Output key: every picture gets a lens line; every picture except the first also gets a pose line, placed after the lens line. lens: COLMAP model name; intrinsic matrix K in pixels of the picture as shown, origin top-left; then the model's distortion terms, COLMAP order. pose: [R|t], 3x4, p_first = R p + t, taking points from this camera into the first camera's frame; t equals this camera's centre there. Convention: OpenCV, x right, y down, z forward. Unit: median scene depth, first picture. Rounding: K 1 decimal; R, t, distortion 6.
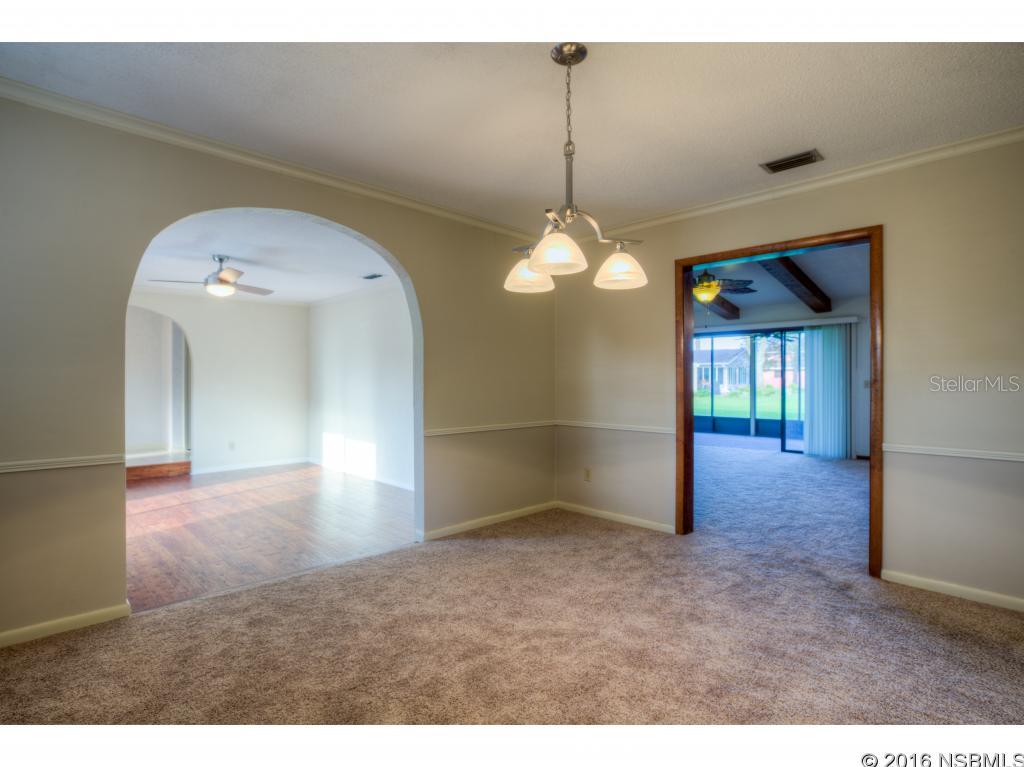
lens RADIAL K [[549.0, 0, 510.2], [0, 549.0, 385.6], [0, 0, 1]] dist [0.004947, 0.000182]
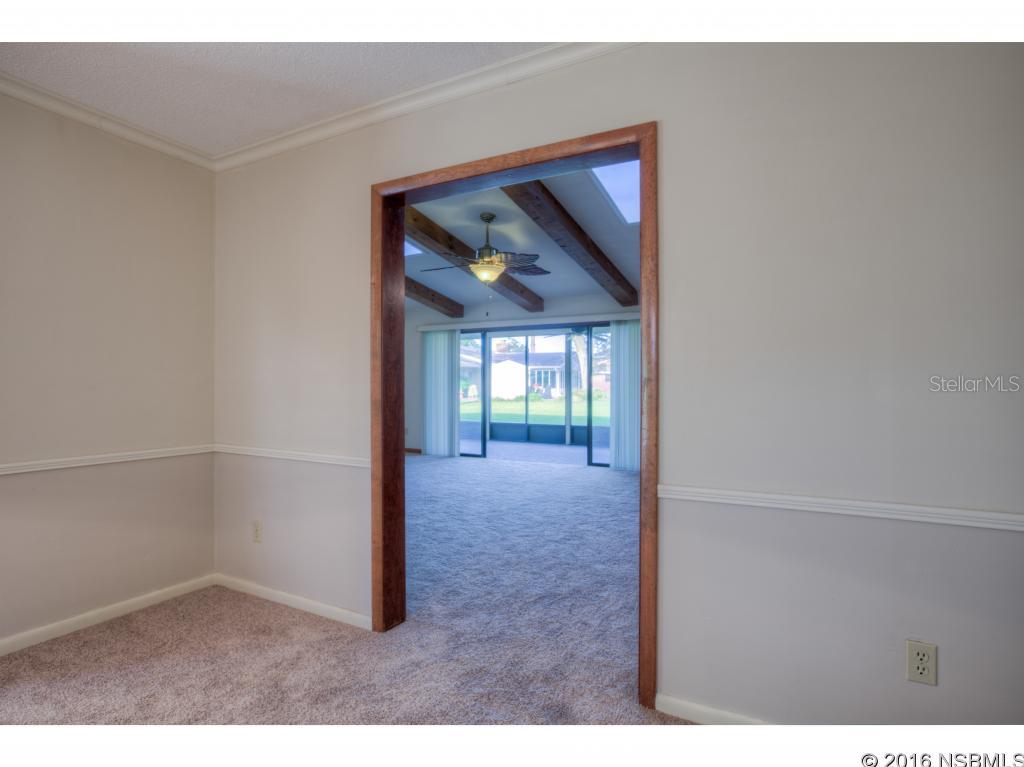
lens RADIAL K [[552.6, 0, 513.3], [0, 552.6, 383.2], [0, 0, 1]] dist [-0.020611, 0.001650]
pose [[0.964880, 0.000323, 0.262692, 0.185072], [0.002899, 0.999925, -0.011878, 0.001676], [-0.262676, 0.012222, 0.964807, 0.232488]]
